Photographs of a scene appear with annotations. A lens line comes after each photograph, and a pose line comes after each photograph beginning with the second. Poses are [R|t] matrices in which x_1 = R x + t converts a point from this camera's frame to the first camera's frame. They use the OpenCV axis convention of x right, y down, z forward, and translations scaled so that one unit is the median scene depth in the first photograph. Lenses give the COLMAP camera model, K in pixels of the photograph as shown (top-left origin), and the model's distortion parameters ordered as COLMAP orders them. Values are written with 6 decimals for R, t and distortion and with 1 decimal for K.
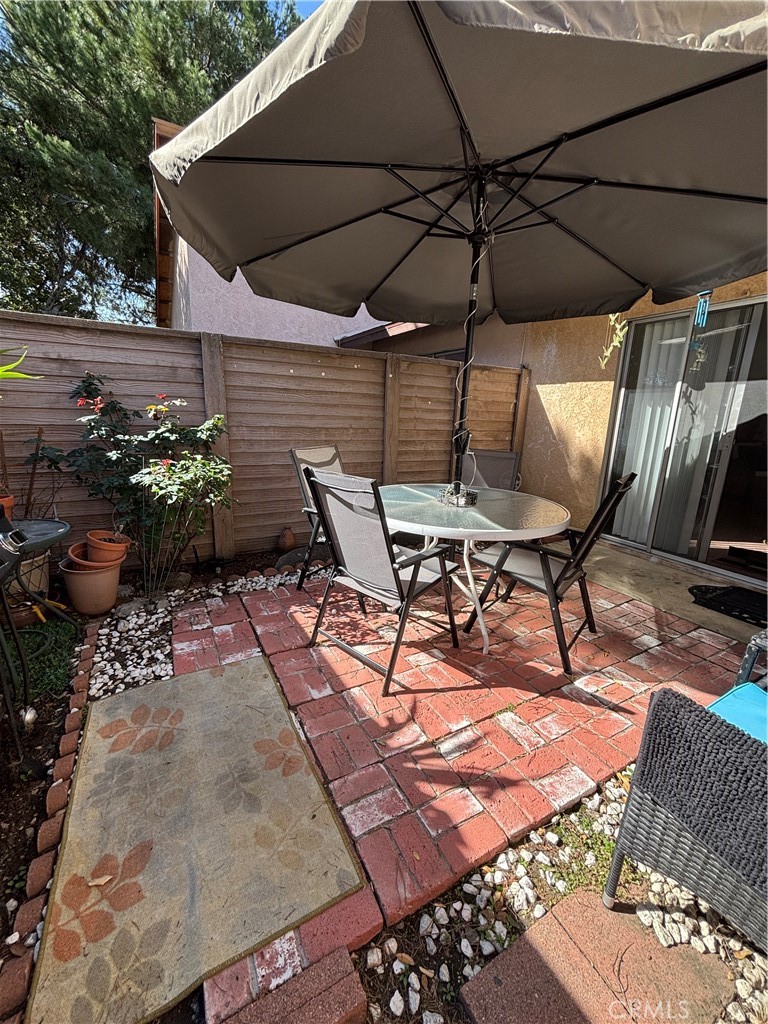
lens RADIAL K [[414.2, 0, 384.0], [0, 414.2, 512.0], [0, 0, 1]] dist [0.001383, -0.000078]
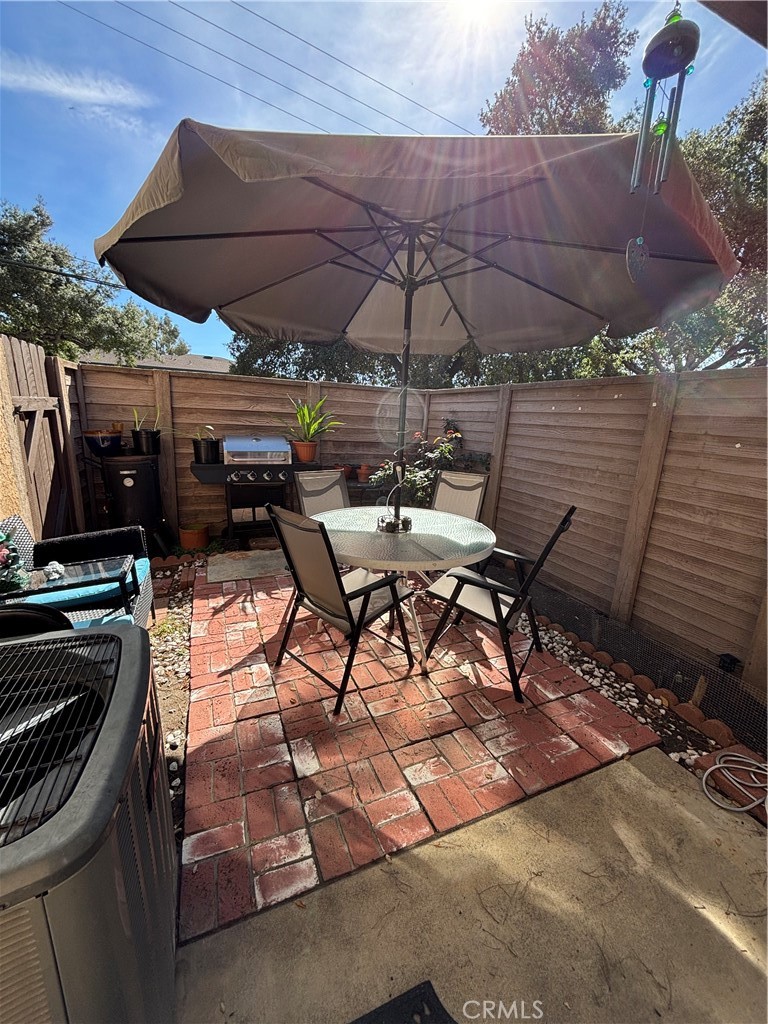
lens RADIAL K [[414.2, 0, 384.0], [0, 414.2, 512.0], [0, 0, 1]] dist [0.001383, -0.000078]
pose [[-0.111950, 0.189621, -0.975454, 0.914331], [-0.280846, 0.935568, 0.214099, -0.210296], [0.953201, 0.297921, -0.051483, 0.763246]]
